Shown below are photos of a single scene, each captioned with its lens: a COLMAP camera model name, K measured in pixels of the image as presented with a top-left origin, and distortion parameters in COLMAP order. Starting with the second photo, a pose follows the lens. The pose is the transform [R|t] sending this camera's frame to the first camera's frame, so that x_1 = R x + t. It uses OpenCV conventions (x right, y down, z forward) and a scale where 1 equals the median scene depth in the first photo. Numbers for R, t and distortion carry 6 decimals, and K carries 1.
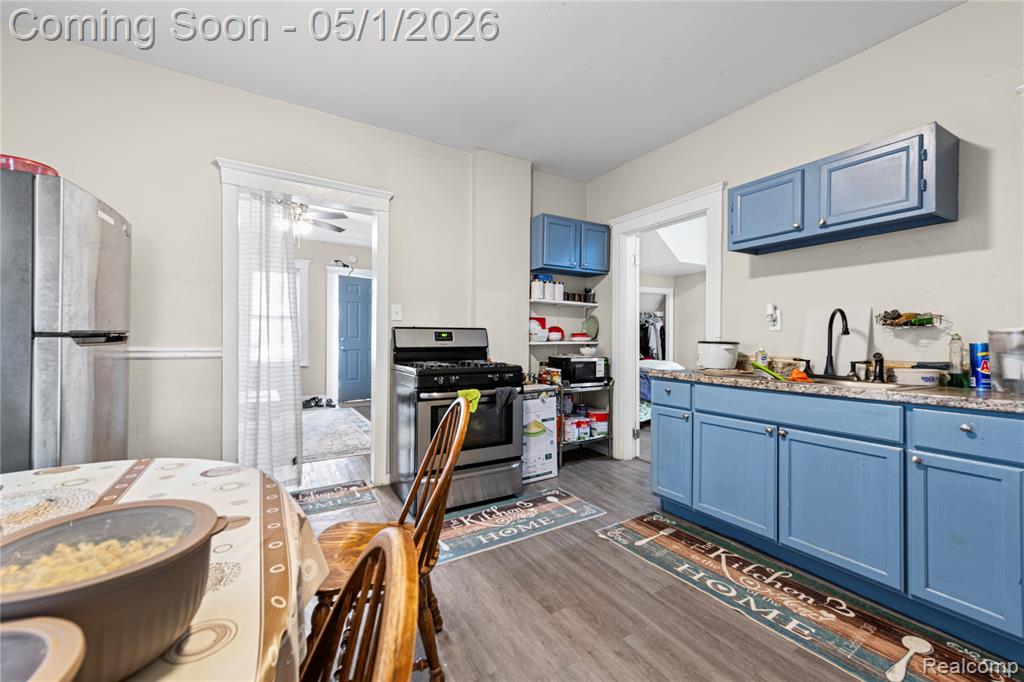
lens RADIAL K [[415.4, 0, 517.1], [0, 415.4, 346.1], [0, 0, 1]] dist [0.010825, -0.002324]
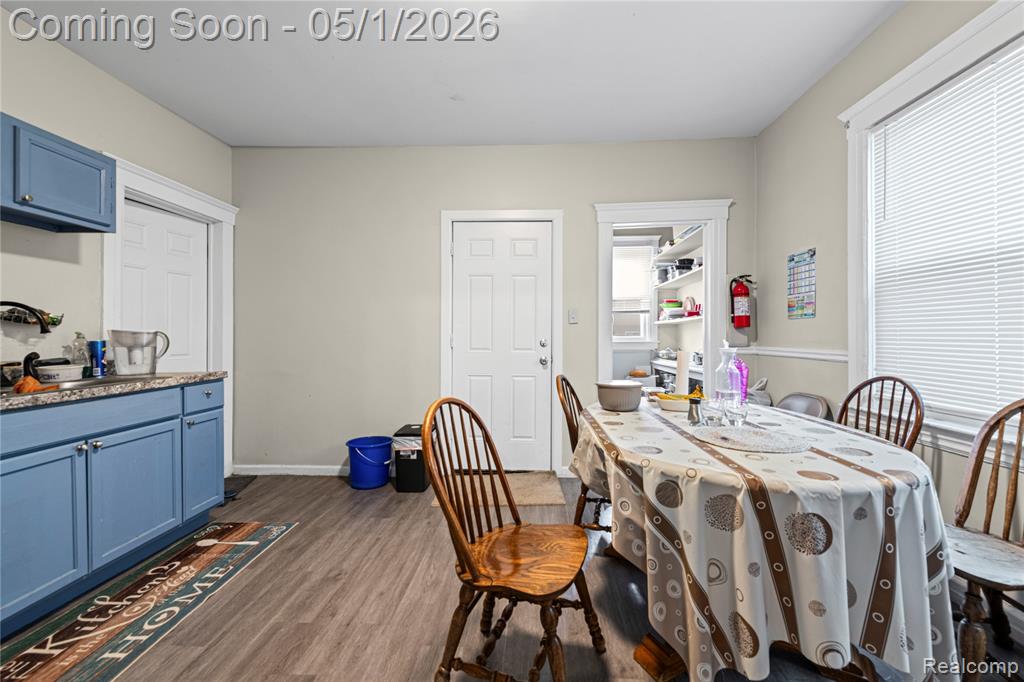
lens RADIAL K [[415.4, 0, 520.3], [0, 415.4, 333.6], [0, 0, 1]] dist [0.010825, -0.002324]
pose [[-0.844193, -0.000718, 0.536039, -0.695213], [0.005887, 0.999926, 0.010611, -0.036443], [-0.536008, 0.012114, -0.844126, 1.460328]]
